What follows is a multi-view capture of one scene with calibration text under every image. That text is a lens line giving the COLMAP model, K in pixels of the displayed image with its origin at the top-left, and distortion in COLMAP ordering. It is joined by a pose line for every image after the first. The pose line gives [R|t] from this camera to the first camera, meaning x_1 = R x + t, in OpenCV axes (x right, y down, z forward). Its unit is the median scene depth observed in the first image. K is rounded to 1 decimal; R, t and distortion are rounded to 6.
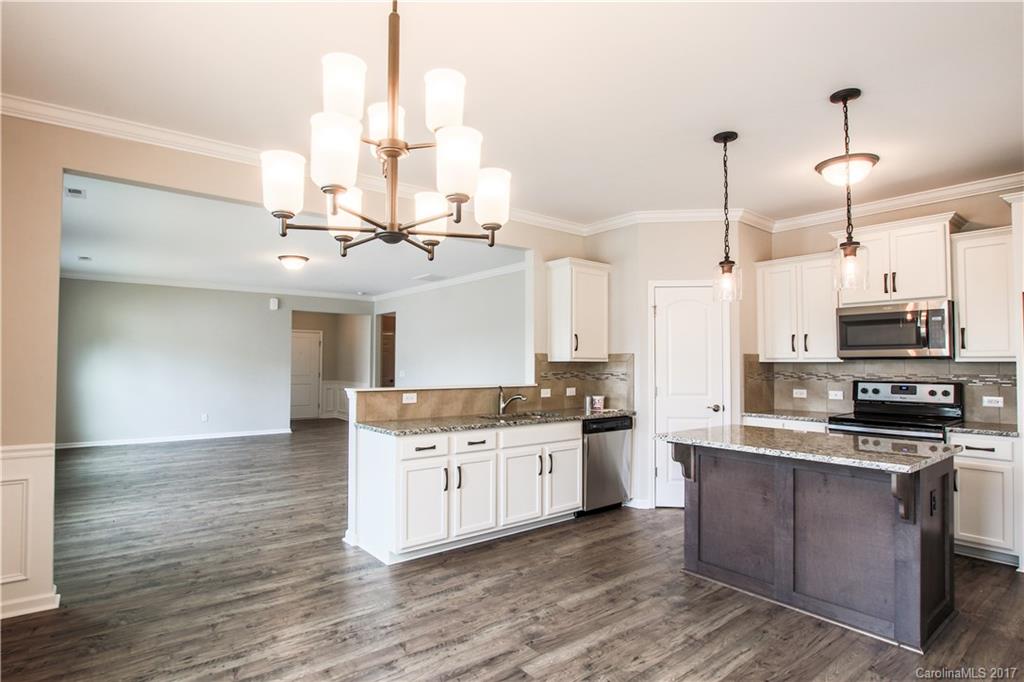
lens RADIAL K [[541.6, 0, 503.5], [0, 541.6, 345.4], [0, 0, 1]] dist [-0.035055, 0.002533]
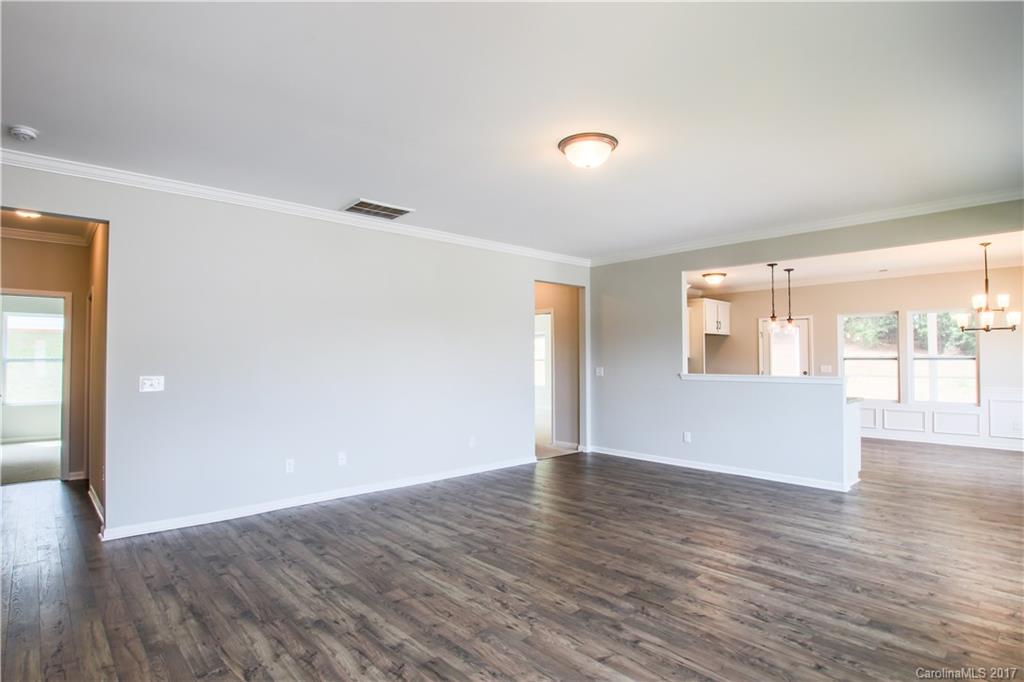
lens RADIAL K [[541.6, 0, 487.5], [0, 541.6, 344.7], [0, 0, 1]] dist [-0.035055, 0.002533]
pose [[-0.076600, 0.017846, 0.996902, -1.542953], [-0.035964, 0.999140, -0.020649, 0.055747], [-0.996413, -0.037434, -0.075893, 1.988504]]
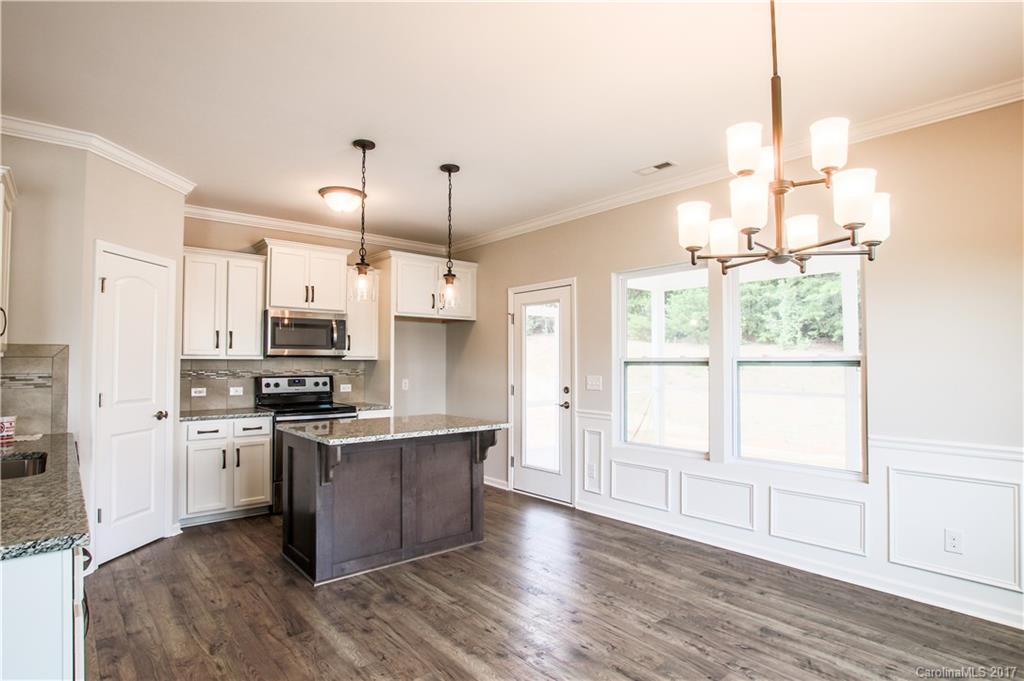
lens RADIAL K [[541.6, 0, 500.7], [0, 541.6, 344.3], [0, 0, 1]] dist [-0.035055, 0.002533]
pose [[-0.047684, 0.031170, 0.998376, -0.515608], [-0.033988, 0.998884, -0.032810, 0.021856], [-0.998284, -0.035497, -0.046571, 0.622732]]
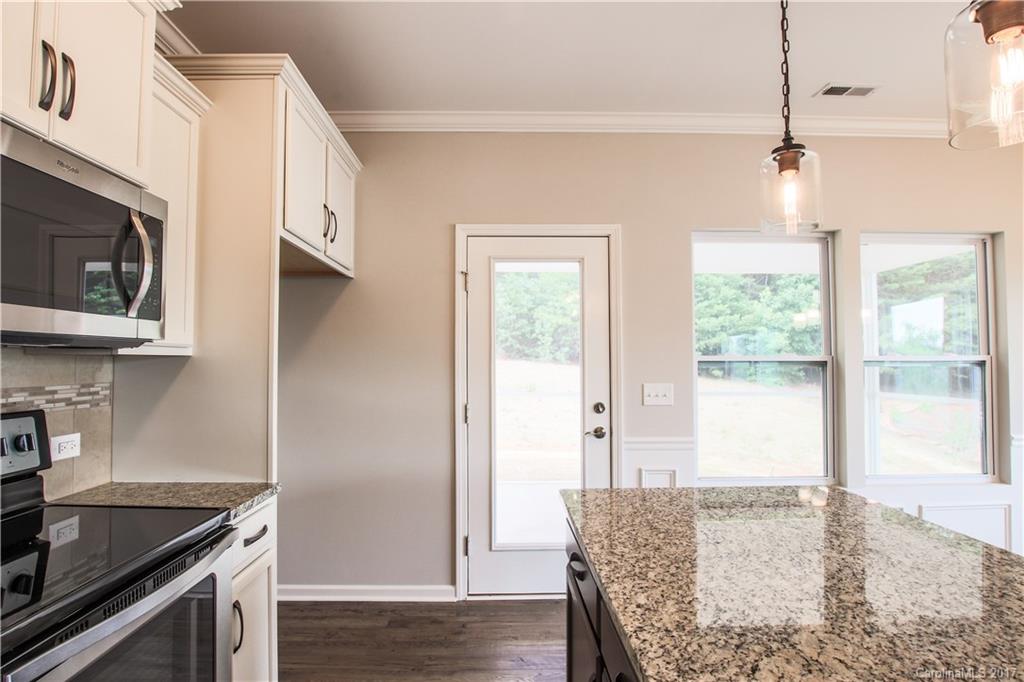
lens RADIAL K [[541.6, 0, 512.5], [0, 541.6, 346.1], [0, 0, 1]] dist [-0.035055, 0.002533]
pose [[-0.811574, 0.010930, 0.584147, 0.360441], [-0.022889, 0.998463, -0.050483, 0.035937], [-0.583801, -0.054341, -0.810076, 1.083942]]
